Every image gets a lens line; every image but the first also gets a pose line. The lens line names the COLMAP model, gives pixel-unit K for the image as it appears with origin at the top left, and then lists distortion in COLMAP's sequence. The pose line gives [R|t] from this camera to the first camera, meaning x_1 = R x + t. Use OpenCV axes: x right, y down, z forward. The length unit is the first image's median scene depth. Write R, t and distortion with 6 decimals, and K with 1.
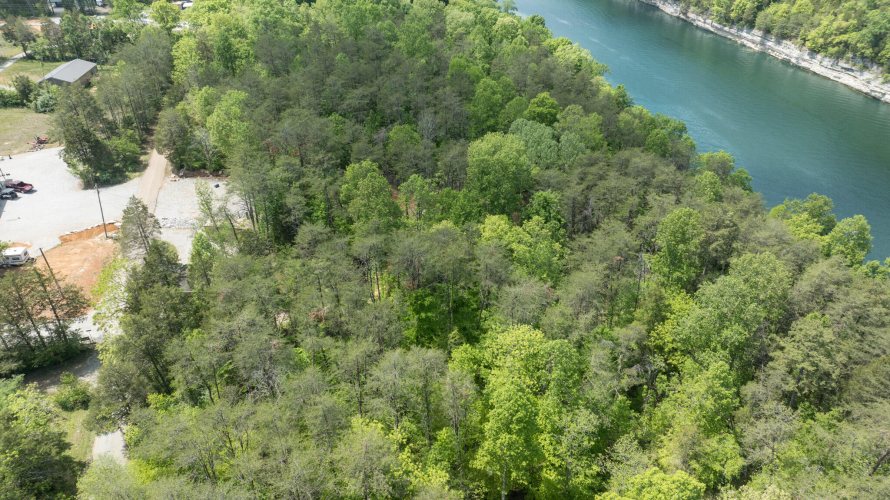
lens RADIAL K [[626.5, 0, 447.6], [0, 626.5, 249.0], [0, 0, 1]] dist [-0.051911, 0.062485]
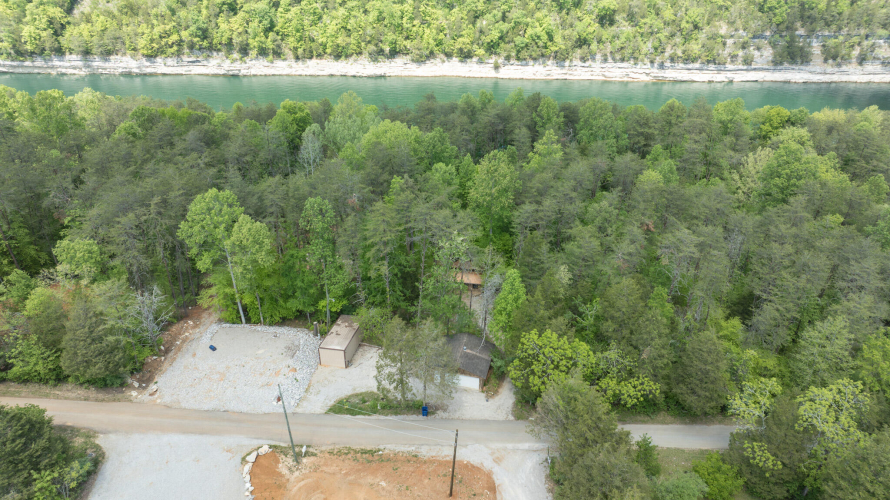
lens RADIAL K [[626.5, 0, 447.6], [0, 626.5, 249.0], [0, 0, 1]] dist [-0.051911, 0.062485]
pose [[0.272246, -0.484399, 0.831409, -0.334328], [0.511067, 0.804890, 0.301599, -0.108335], [-0.815287, 0.342797, 0.466688, 0.180033]]
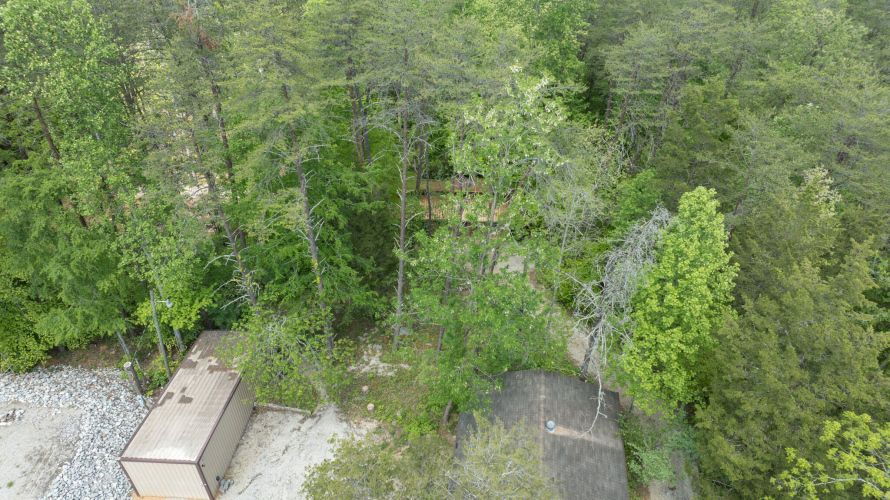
lens RADIAL K [[626.5, 0, 447.6], [0, 626.5, 249.0], [0, 0, 1]] dist [-0.051911, 0.062485]
pose [[0.164382, -0.600314, 0.782689, -0.185968], [0.529608, 0.723126, 0.443401, -0.056321], [-0.832162, 0.341631, 0.436800, 0.279324]]
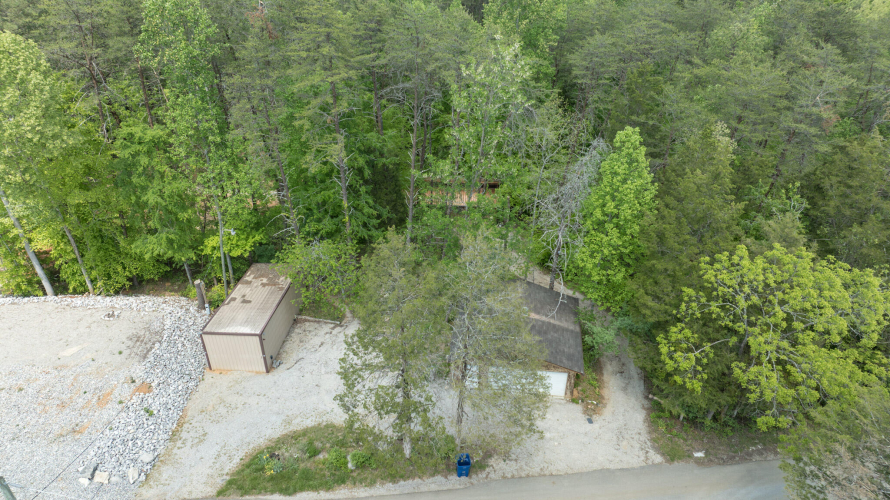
lens RADIAL K [[620.5, 0, 448.7], [0, 620.5, 254.6], [0, 0, 1]] dist [-0.027840, 0.001785]
pose [[0.154585, -0.543769, 0.824875, -0.225571], [0.522616, 0.753543, 0.398805, -0.053533], [-0.838437, 0.369443, 0.400669, 0.275183]]
